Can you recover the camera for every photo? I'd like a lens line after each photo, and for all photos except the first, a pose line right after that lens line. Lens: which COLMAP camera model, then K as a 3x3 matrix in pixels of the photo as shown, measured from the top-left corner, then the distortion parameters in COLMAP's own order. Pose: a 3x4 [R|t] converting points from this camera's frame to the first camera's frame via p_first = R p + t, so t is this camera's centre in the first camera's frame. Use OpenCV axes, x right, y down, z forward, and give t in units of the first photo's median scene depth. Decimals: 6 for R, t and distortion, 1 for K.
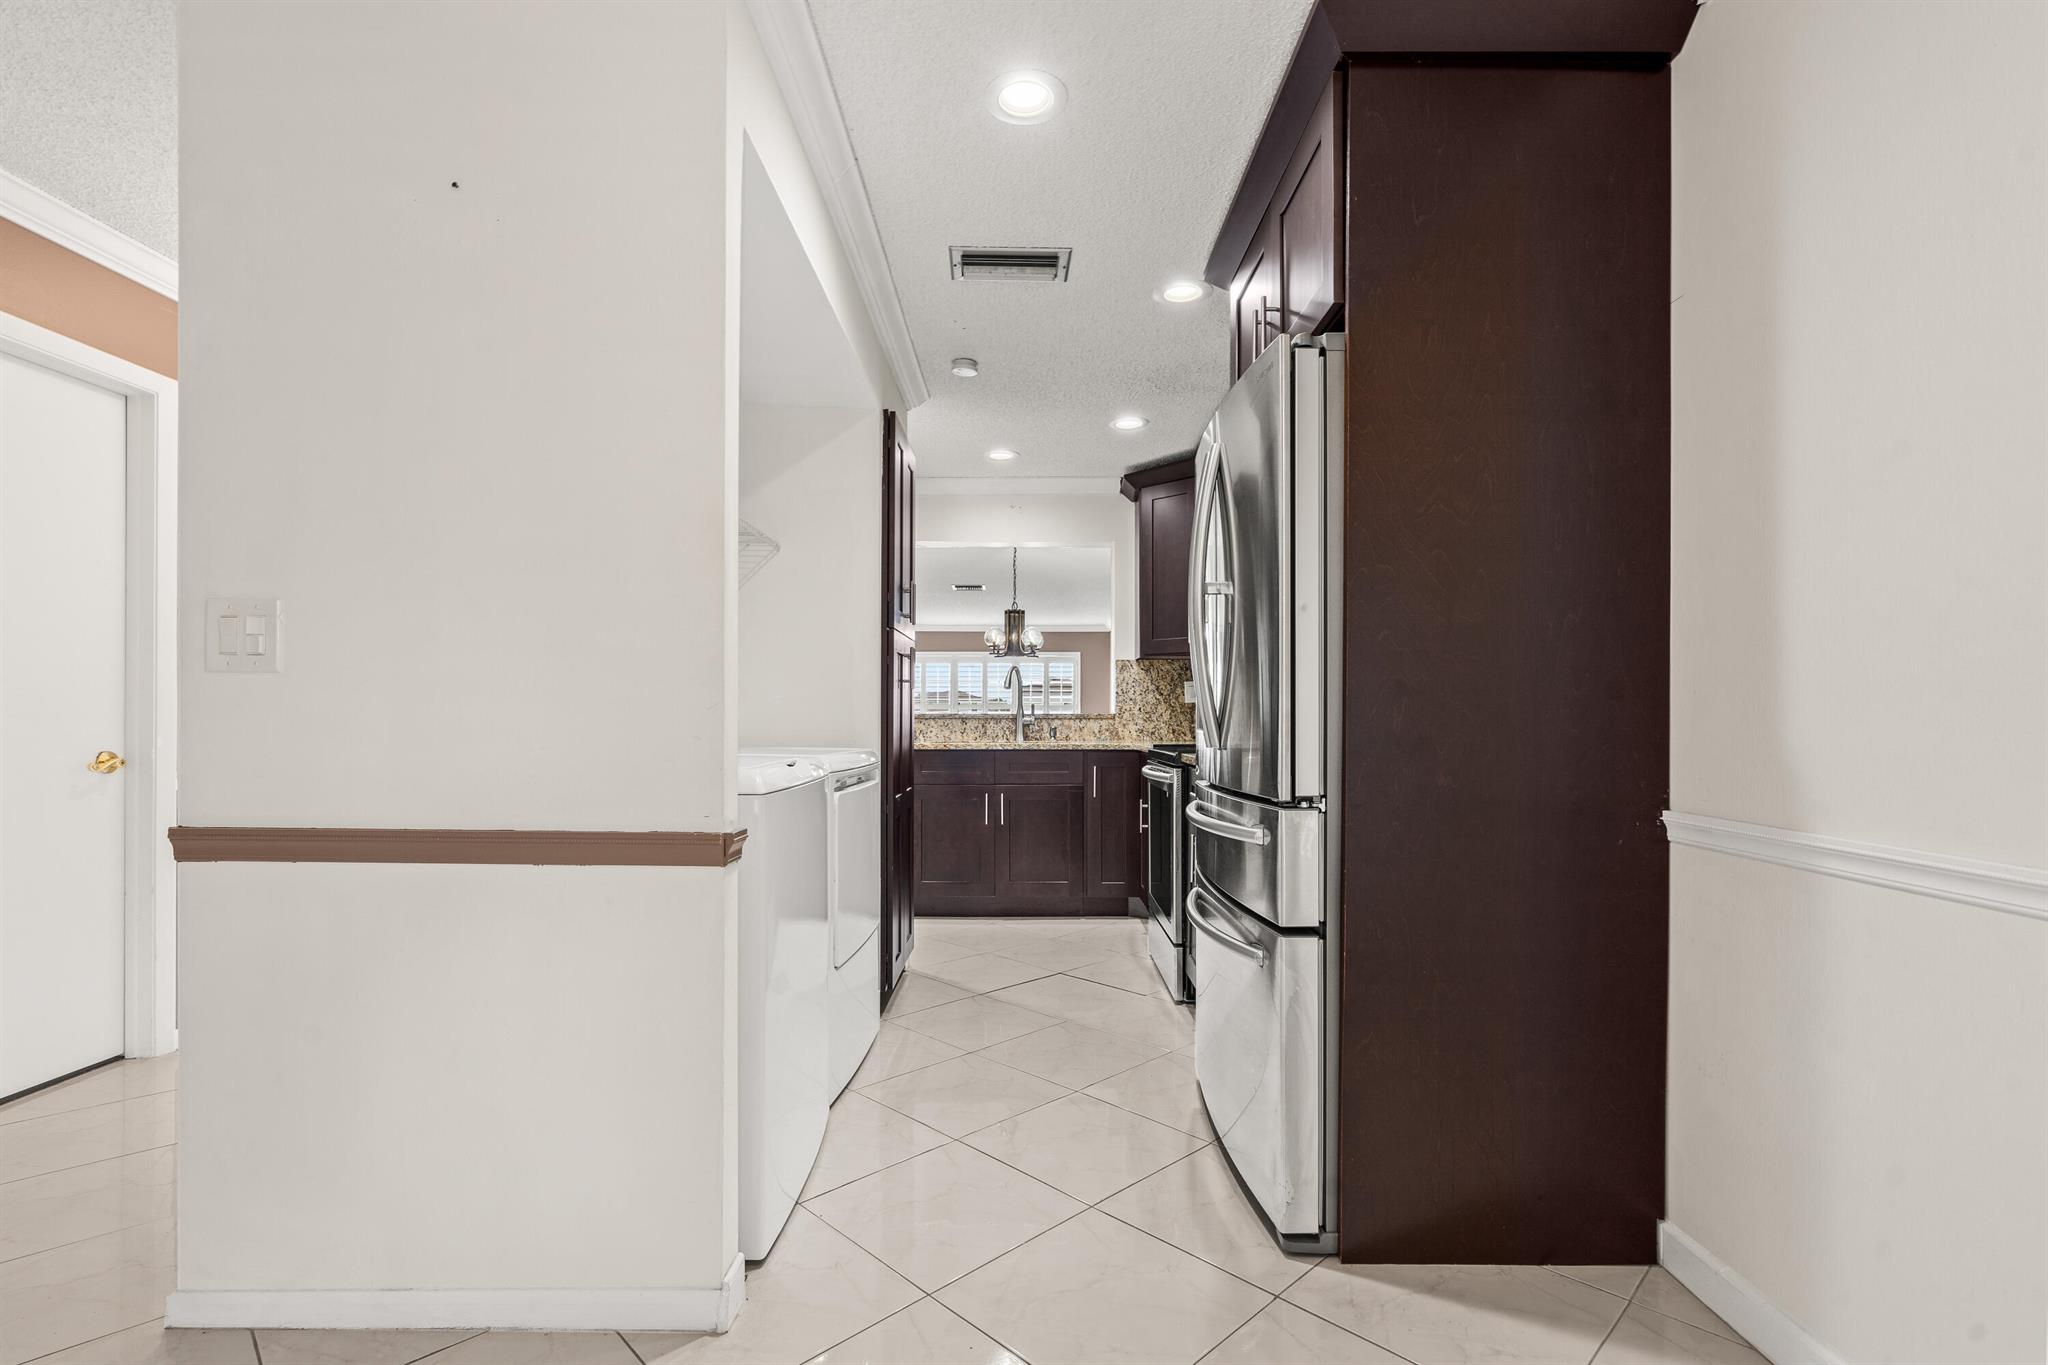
lens RADIAL K [[948.1, 0, 1020.7], [0, 948.1, 715.1], [0, 0, 1]] dist [-0.004475, 0.000323]
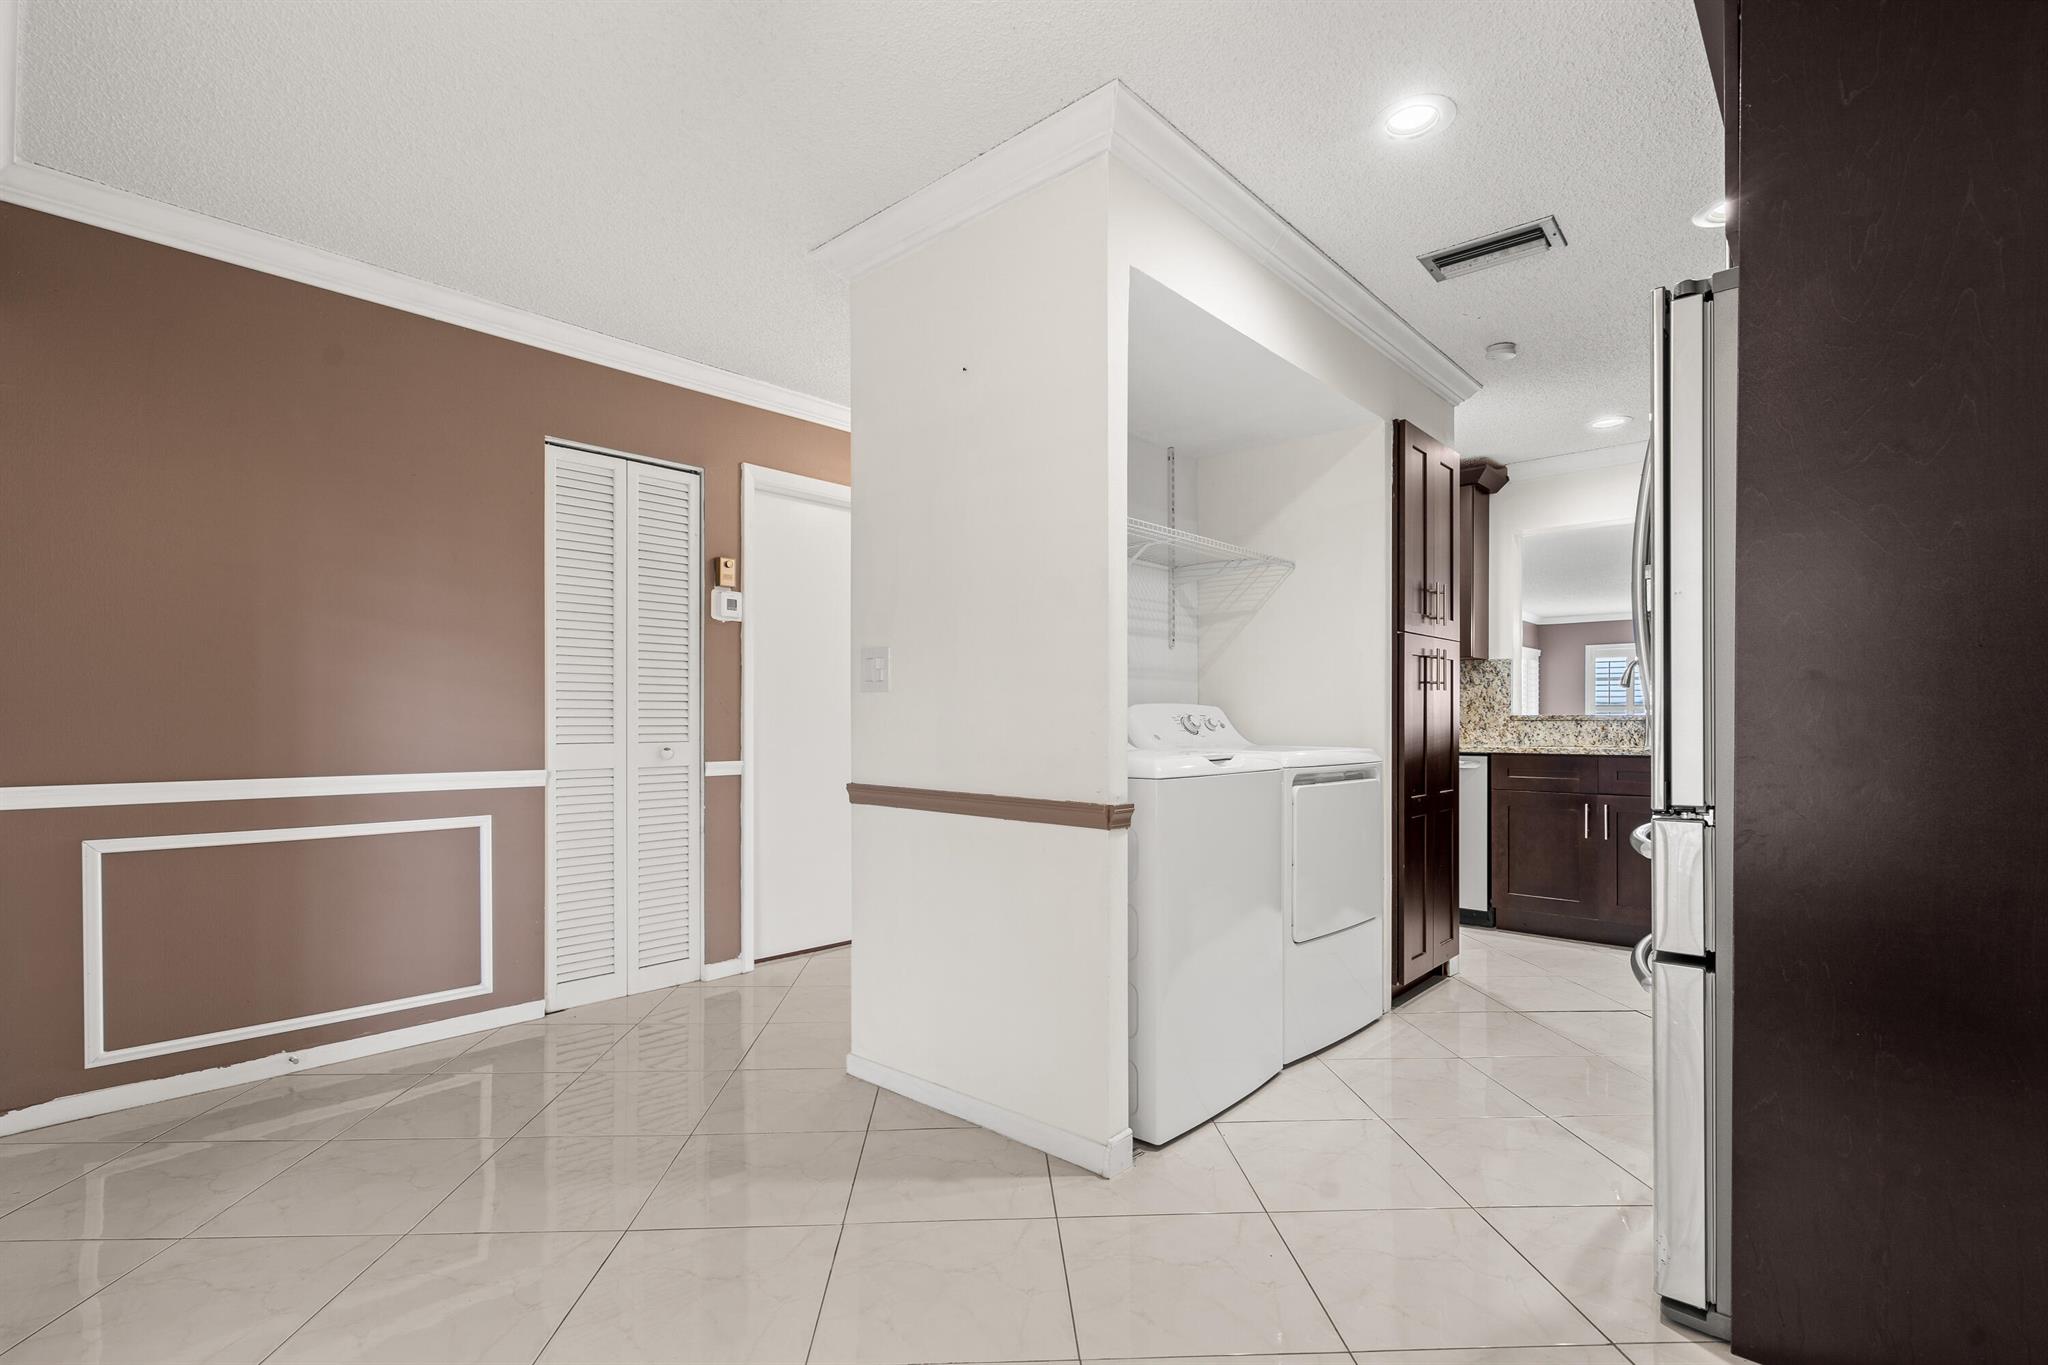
lens RADIAL K [[950.9, 0, 1024.0], [0, 950.9, 716.1], [0, 0, 1]] dist [0.000509, 0.000600]
pose [[0.747183, -0.004260, -0.664605, 0.427763], [0.002906, 0.999991, -0.003142, 0.003227], [0.664612, 0.000416, 0.747189, -0.069610]]
